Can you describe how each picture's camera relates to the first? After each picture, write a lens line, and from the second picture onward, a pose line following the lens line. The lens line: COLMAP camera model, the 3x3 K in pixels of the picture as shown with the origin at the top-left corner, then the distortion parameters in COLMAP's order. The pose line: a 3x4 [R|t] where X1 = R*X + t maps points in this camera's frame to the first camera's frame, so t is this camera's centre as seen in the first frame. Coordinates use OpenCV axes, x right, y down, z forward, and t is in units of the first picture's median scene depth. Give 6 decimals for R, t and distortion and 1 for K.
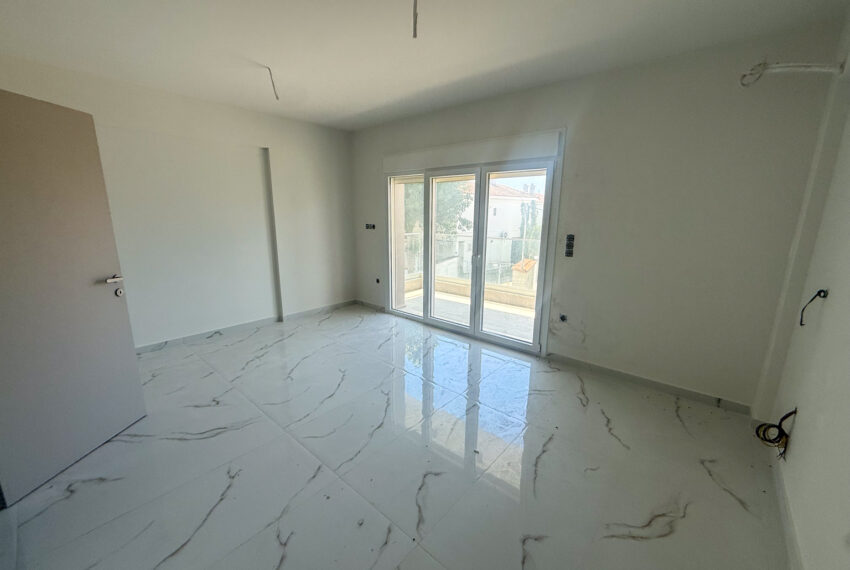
lens RADIAL K [[338.7, 0, 419.8], [0, 338.7, 287.3], [0, 0, 1]] dist [-0.001362, 0.000026]
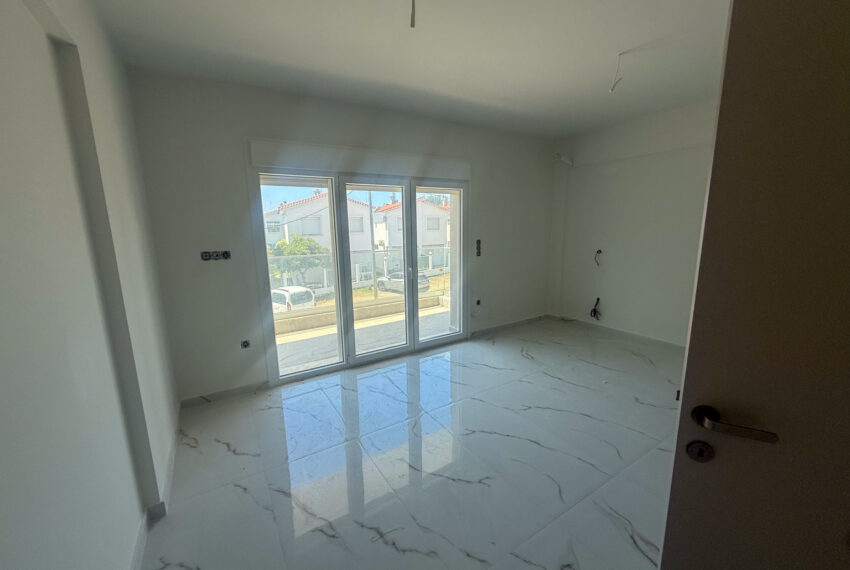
lens RADIAL K [[338.7, 0, 422.8], [0, 338.7, 289.4], [0, 0, 1]] dist [-0.001362, 0.000026]
pose [[0.286922, -0.195764, 0.937738, -0.849817], [0.227010, 0.964908, 0.131978, -0.177555], [-0.930668, 0.175008, 0.321294, 0.742188]]
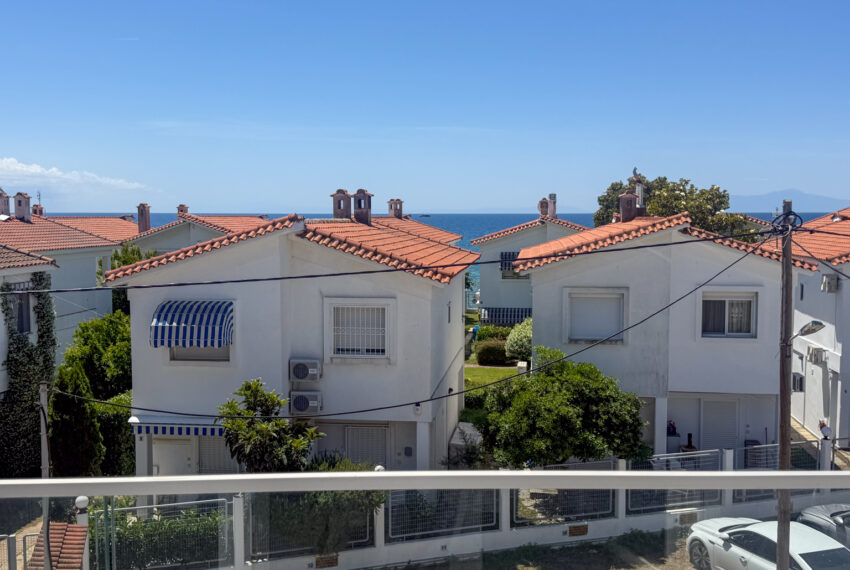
lens RADIAL K [[868.3, 0, 431.2], [0, 868.3, 278.0], [0, 0, 1]] dist [0.104630, 0.000000]
pose [[0.730587, -0.063345, 0.679875, 0.274313], [0.155955, 0.984849, -0.075827, -1.102887], [-0.664771, 0.161428, 0.729397, 1.098549]]
